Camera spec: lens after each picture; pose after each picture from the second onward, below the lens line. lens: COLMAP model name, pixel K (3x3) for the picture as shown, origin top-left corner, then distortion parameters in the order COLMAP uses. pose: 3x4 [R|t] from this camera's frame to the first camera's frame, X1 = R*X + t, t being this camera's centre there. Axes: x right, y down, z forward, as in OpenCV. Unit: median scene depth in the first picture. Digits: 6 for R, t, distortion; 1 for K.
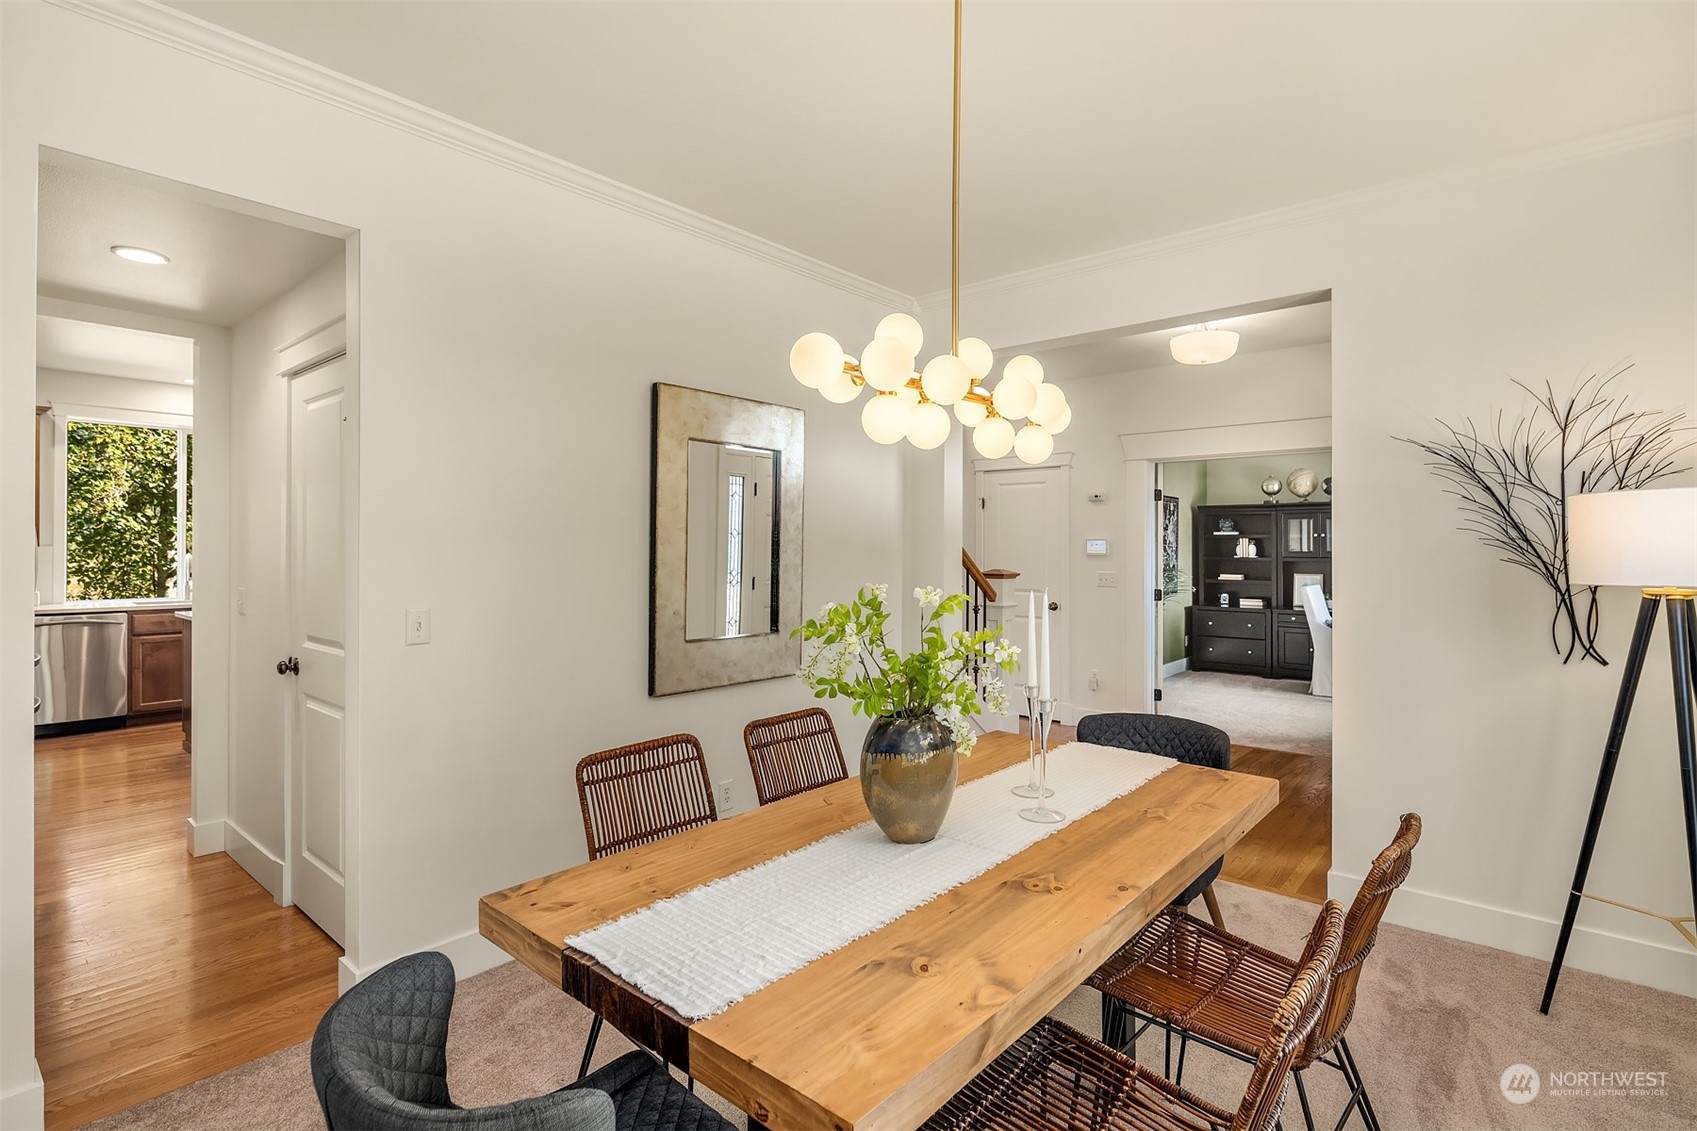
lens RADIAL K [[819.0, 0, 842.9], [0, 819.0, 554.8], [0, 0, 1]] dist [-0.001851, -0.000553]
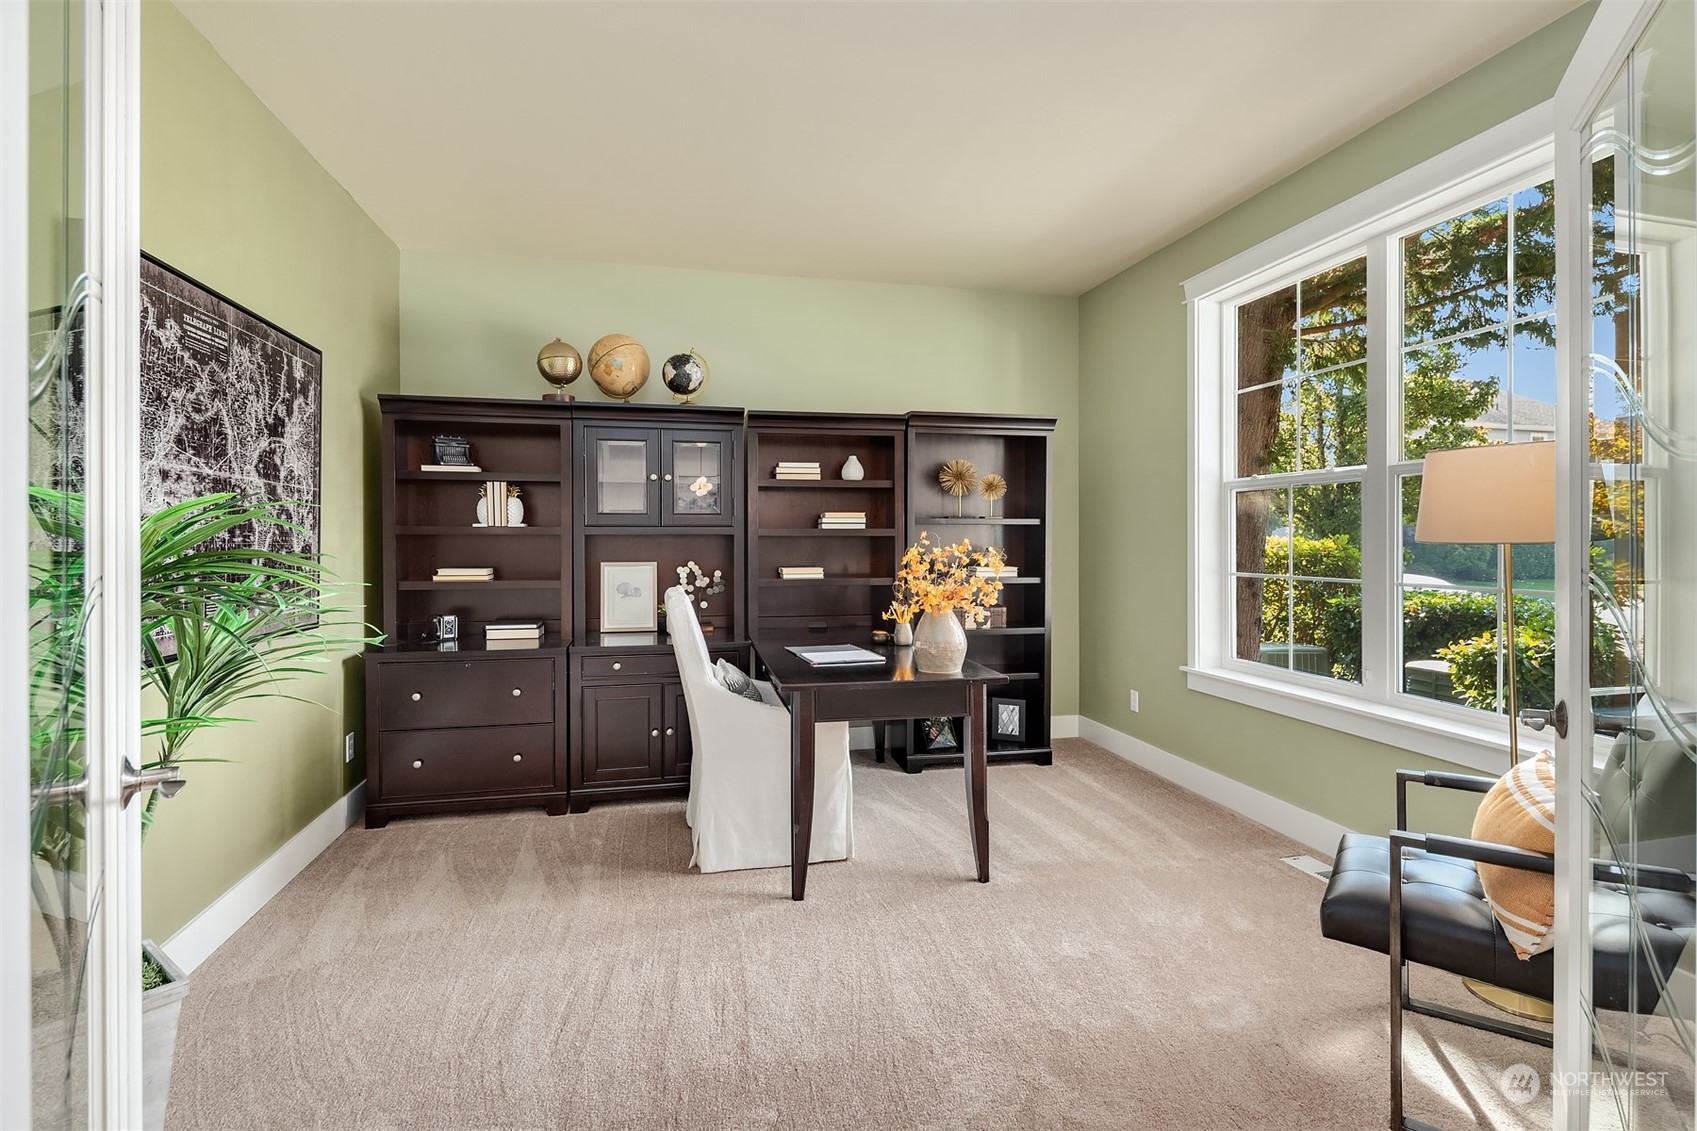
lens RADIAL K [[819.0, 0, 854.7], [0, 819.0, 539.9], [0, 0, 1]] dist [-0.001851, -0.000553]
pose [[0.580639, -0.003073, 0.814155, 0.260910], [0.004864, 0.999988, 0.000305, 0.010823], [-0.814147, 0.003783, 0.580647, 0.620755]]
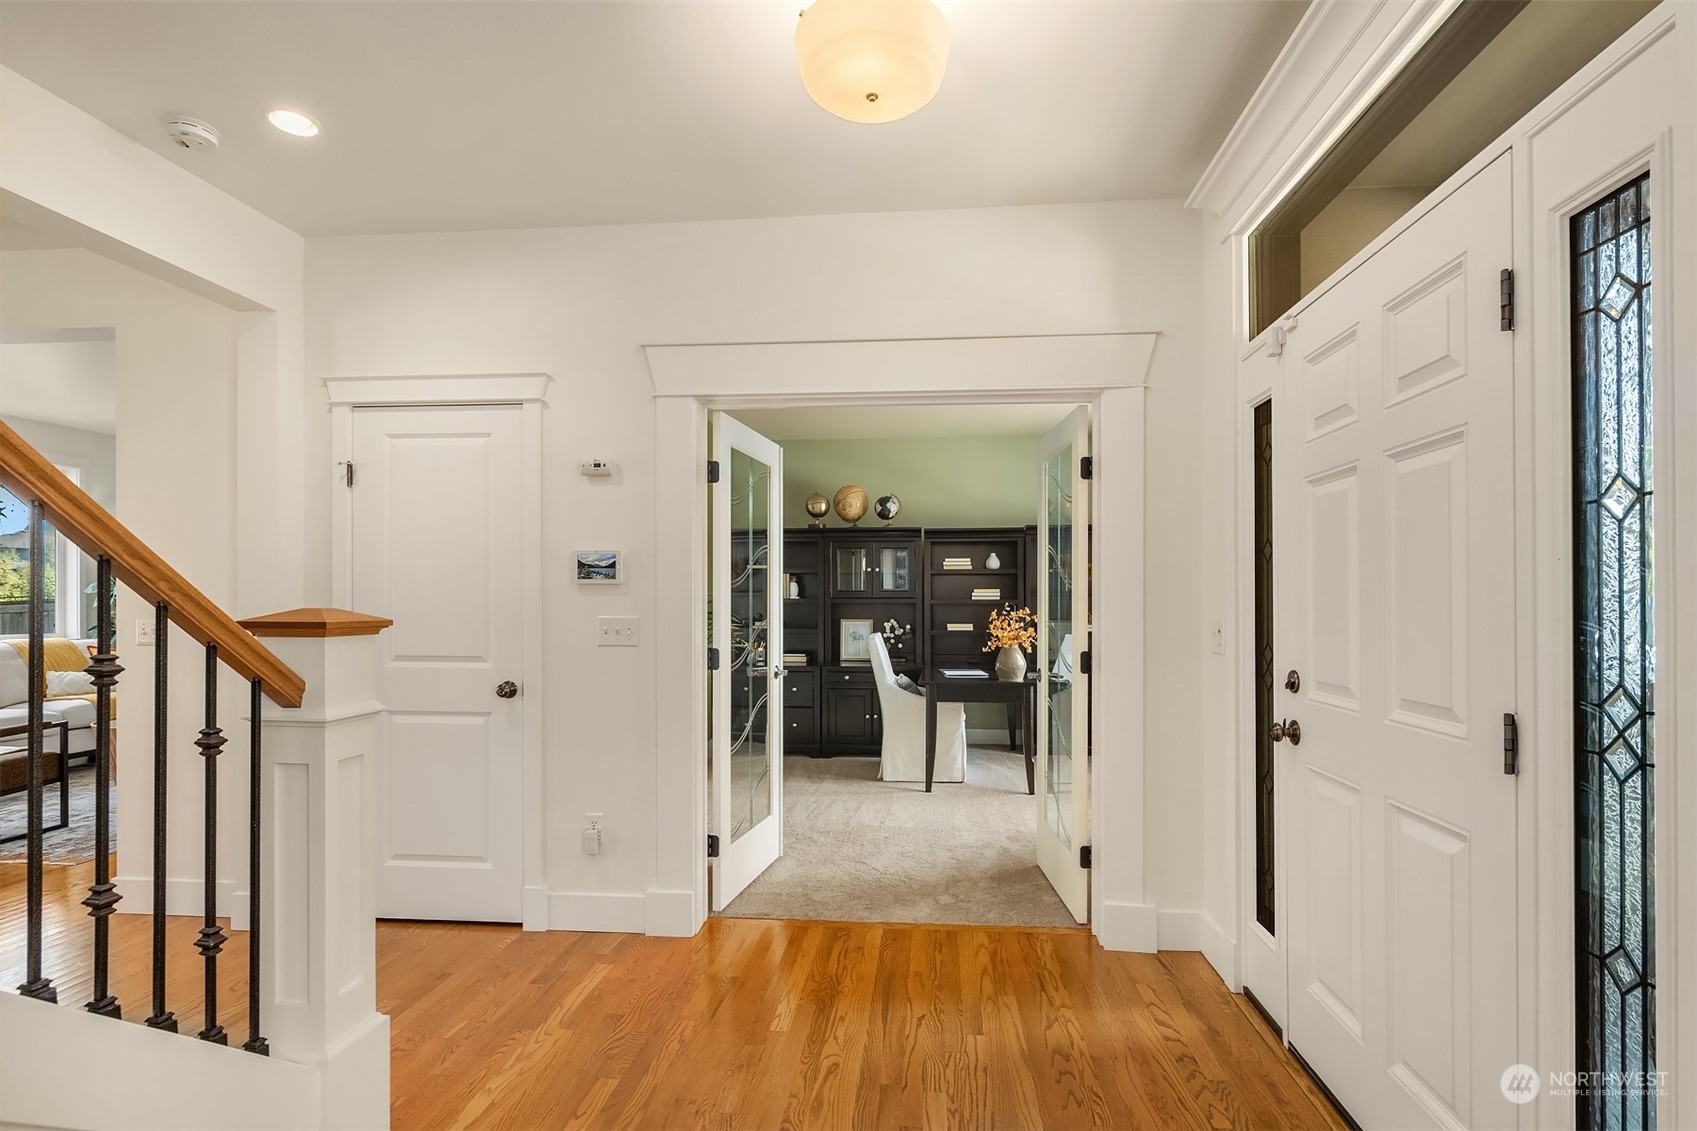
lens RADIAL K [[819.0, 0, 857.7], [0, 819.0, 603.1], [0, 0, 1]] dist [-0.001851, -0.000553]
pose [[0.807237, -0.000208, 0.590228, 0.103068], [0.003434, 0.999985, -0.004344, 0.010760], [-0.590218, 0.005534, 0.807225, 0.361689]]
